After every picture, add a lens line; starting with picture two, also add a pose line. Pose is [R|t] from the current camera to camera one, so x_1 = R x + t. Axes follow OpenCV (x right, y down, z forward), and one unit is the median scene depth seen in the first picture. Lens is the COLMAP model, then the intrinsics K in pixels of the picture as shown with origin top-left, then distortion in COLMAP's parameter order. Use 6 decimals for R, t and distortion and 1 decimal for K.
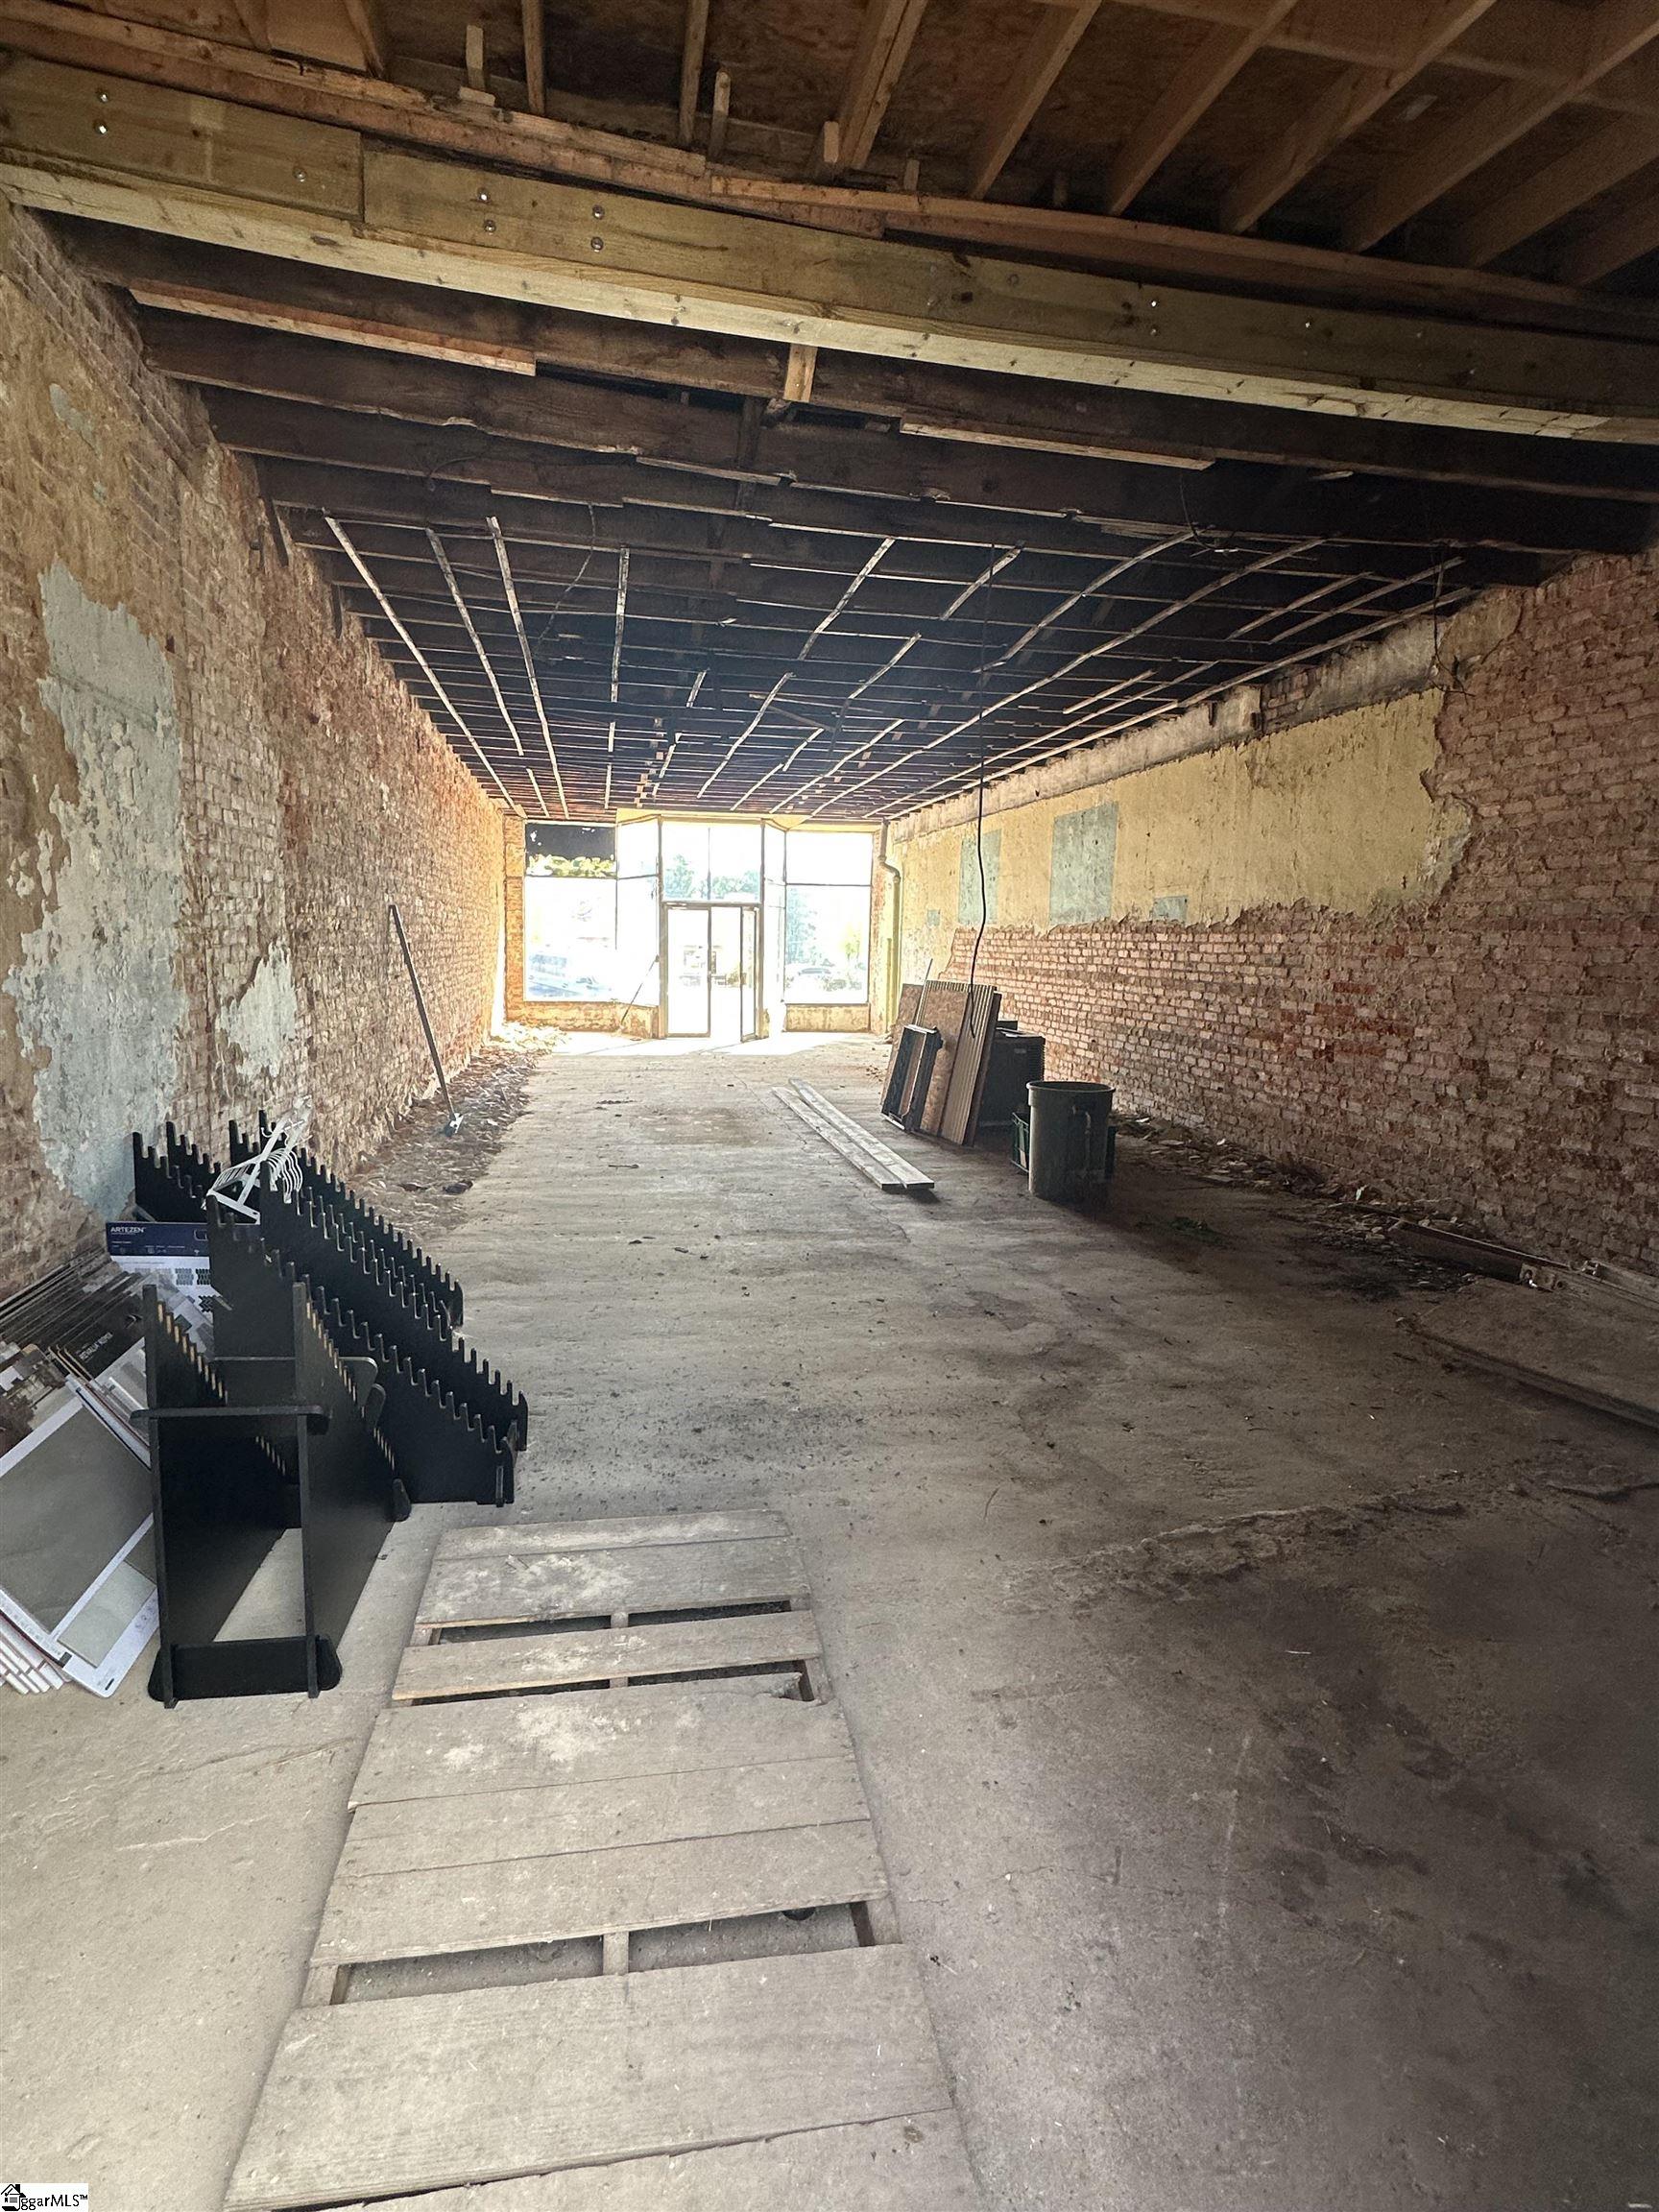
lens RADIAL K [[1123.2, 0, 821.9], [0, 1123.2, 1108.5], [0, 0, 1]] dist [0.000407, -0.000255]
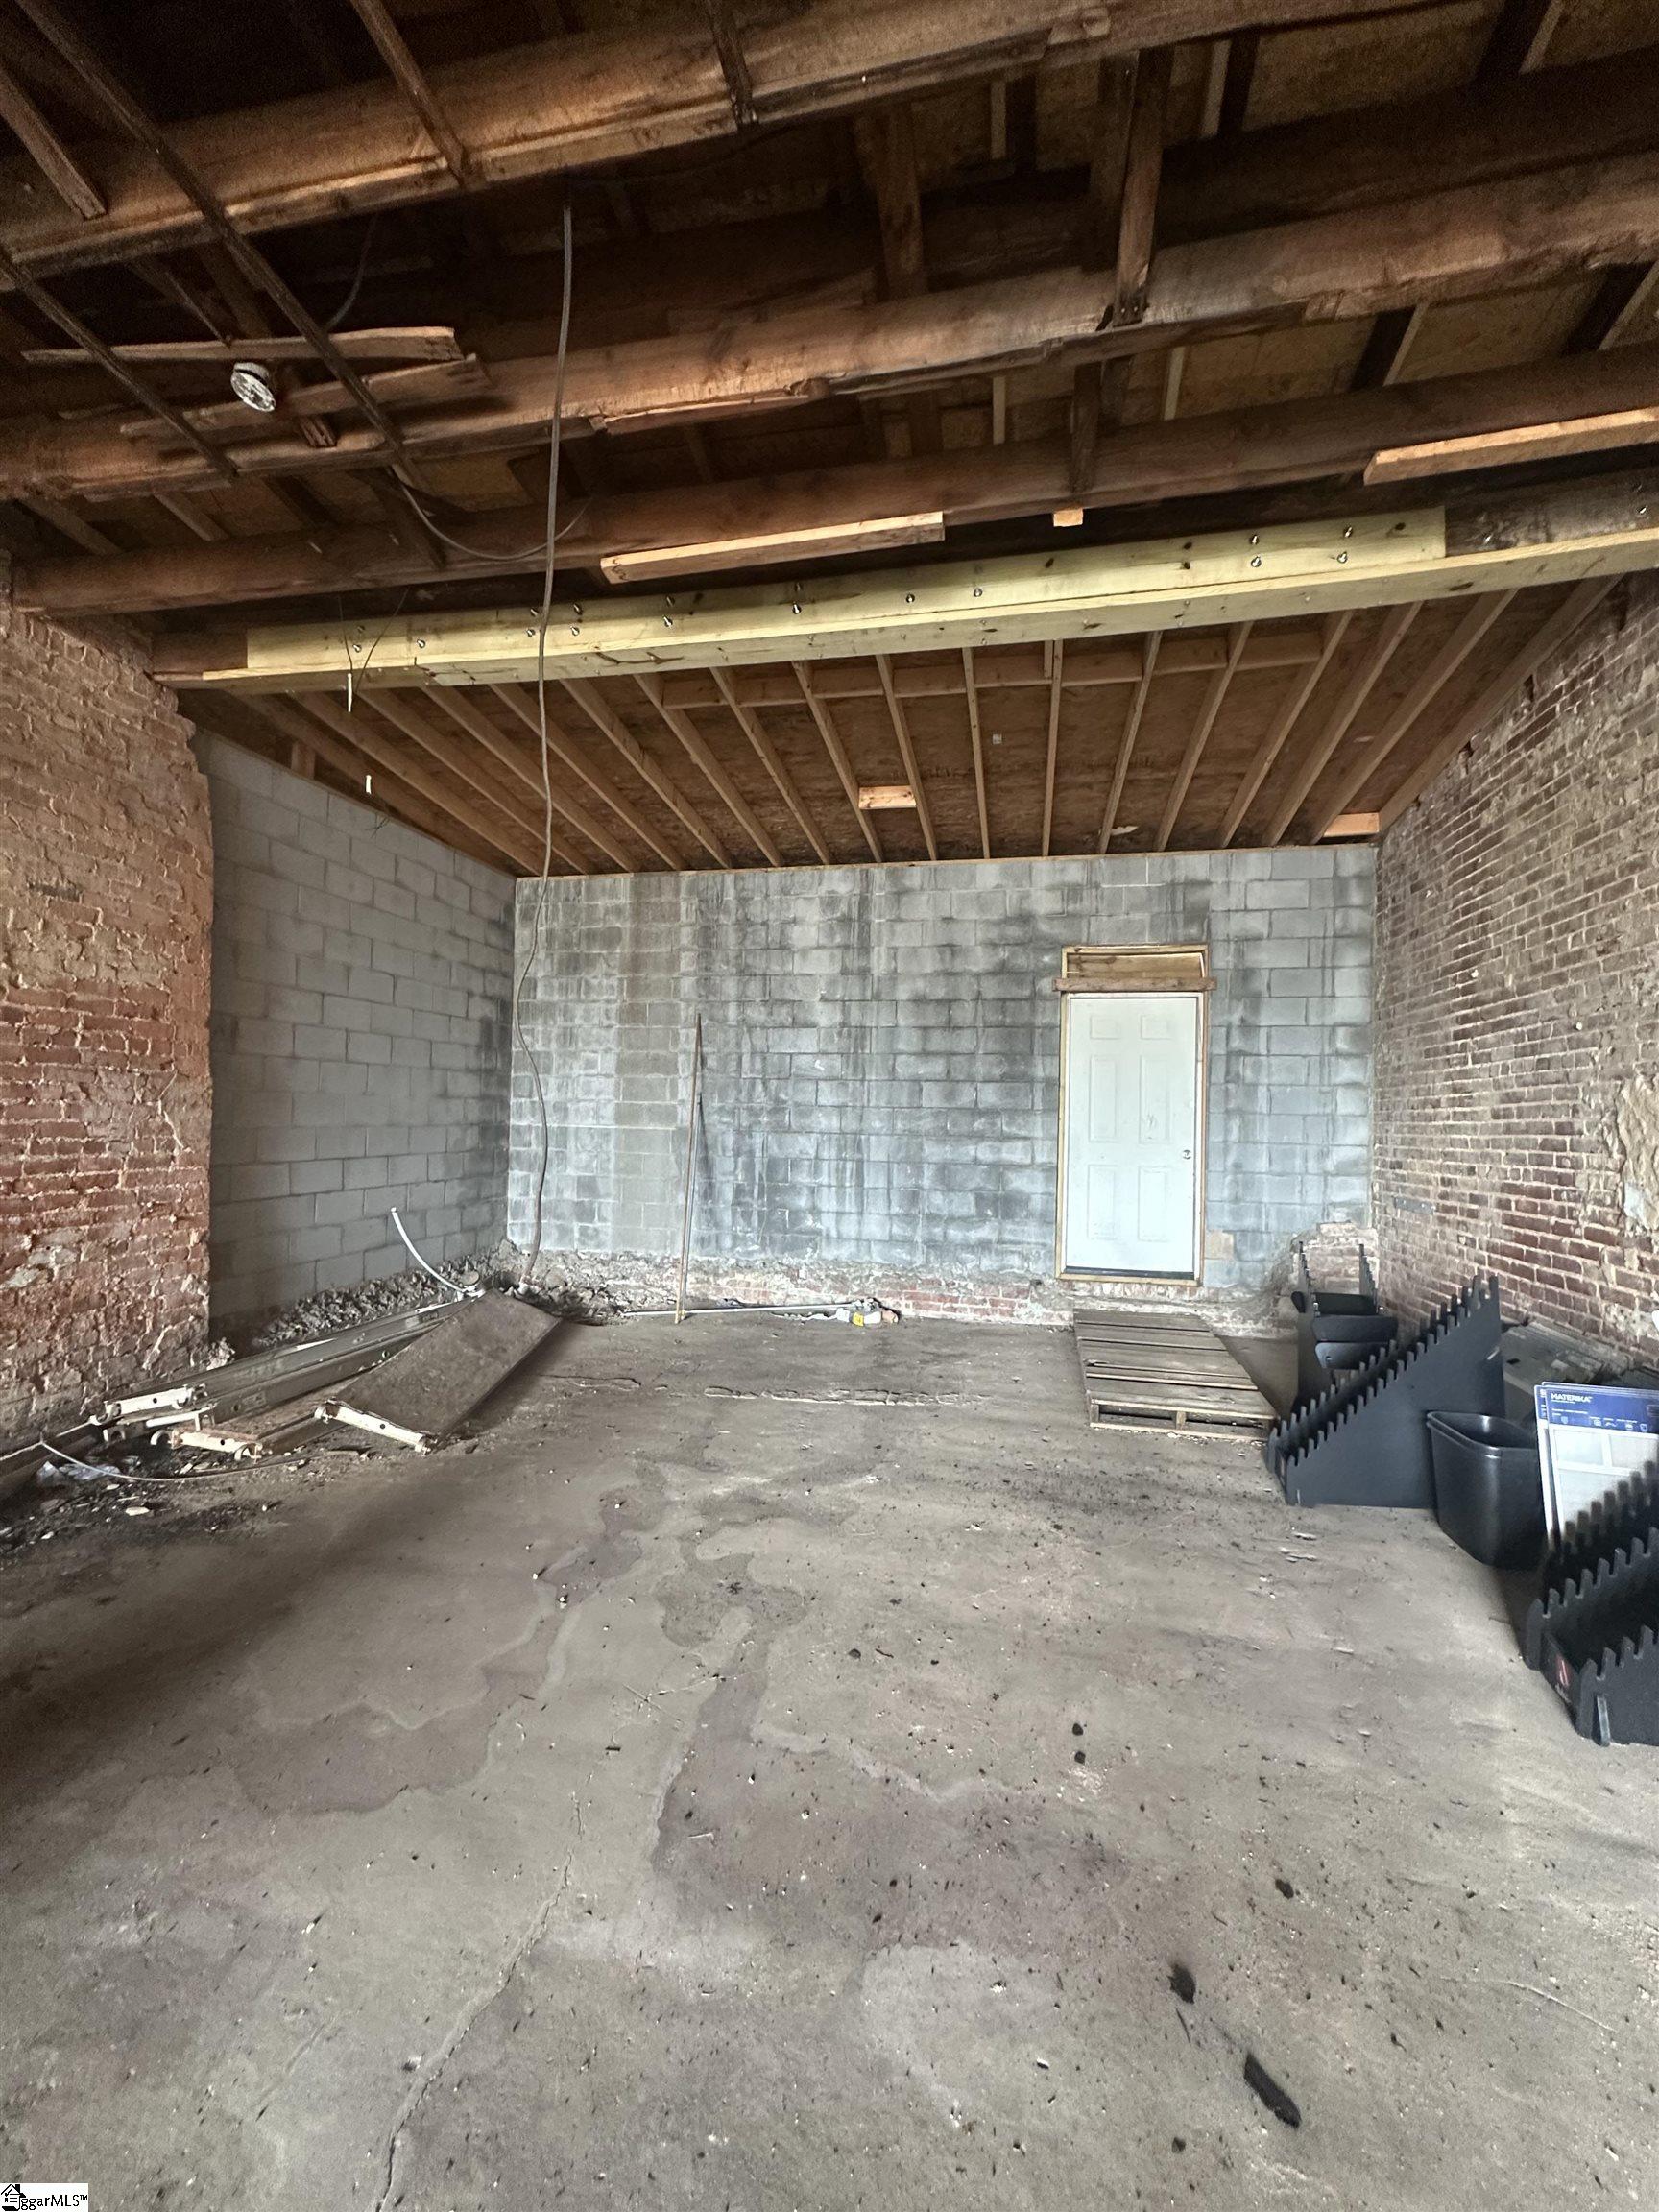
lens RADIAL K [[889.7, 0, 829.4], [0, 889.7, 1104.4], [0, 0, 1]] dist [0.000449, -0.000099]
pose [[-0.918258, -0.033660, 0.394549, -0.172099], [0.018337, 0.991697, 0.127282, -0.279691], [-0.395557, 0.124113, -0.910017, 2.078660]]
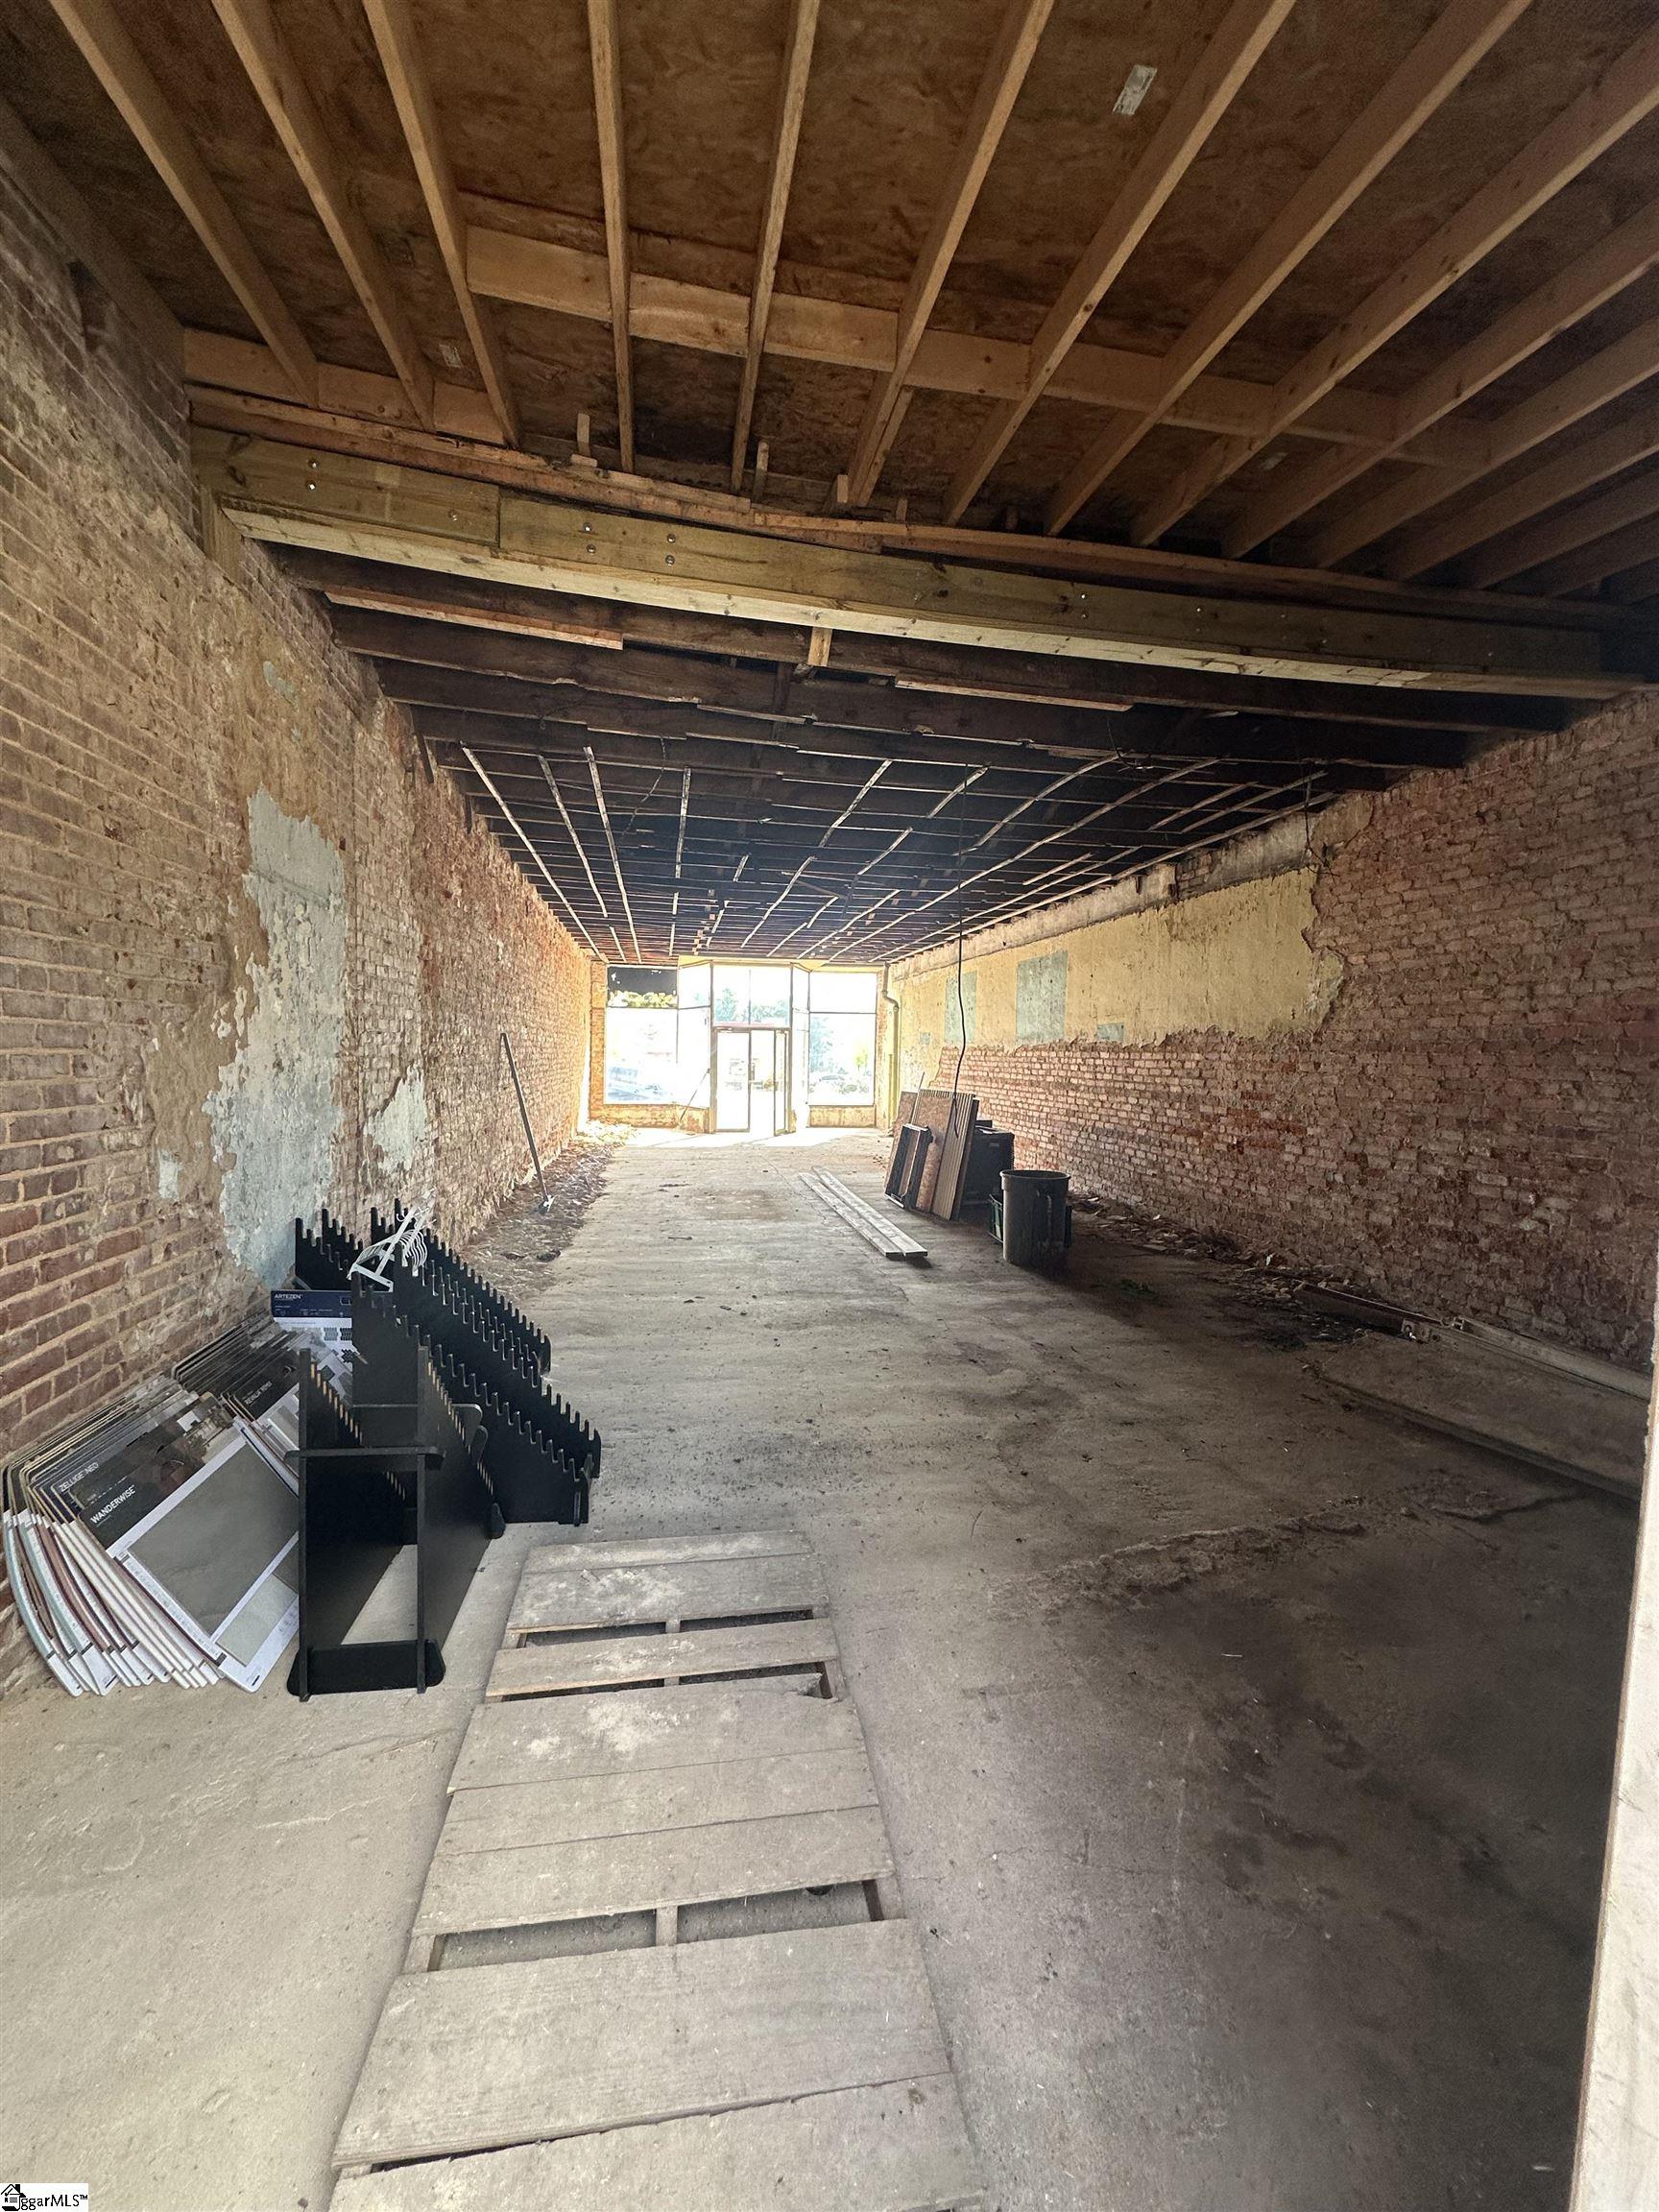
lens RADIAL K [[889.7, 0, 828.8], [0, 889.7, 1106.9], [0, 0, 1]] dist [0.000449, -0.000099]
pose [[0.999943, -0.002685, -0.010313, 0.000635], [0.001767, 0.996121, -0.087981, -0.015706], [0.010509, 0.087957, 0.996069, -0.008916]]
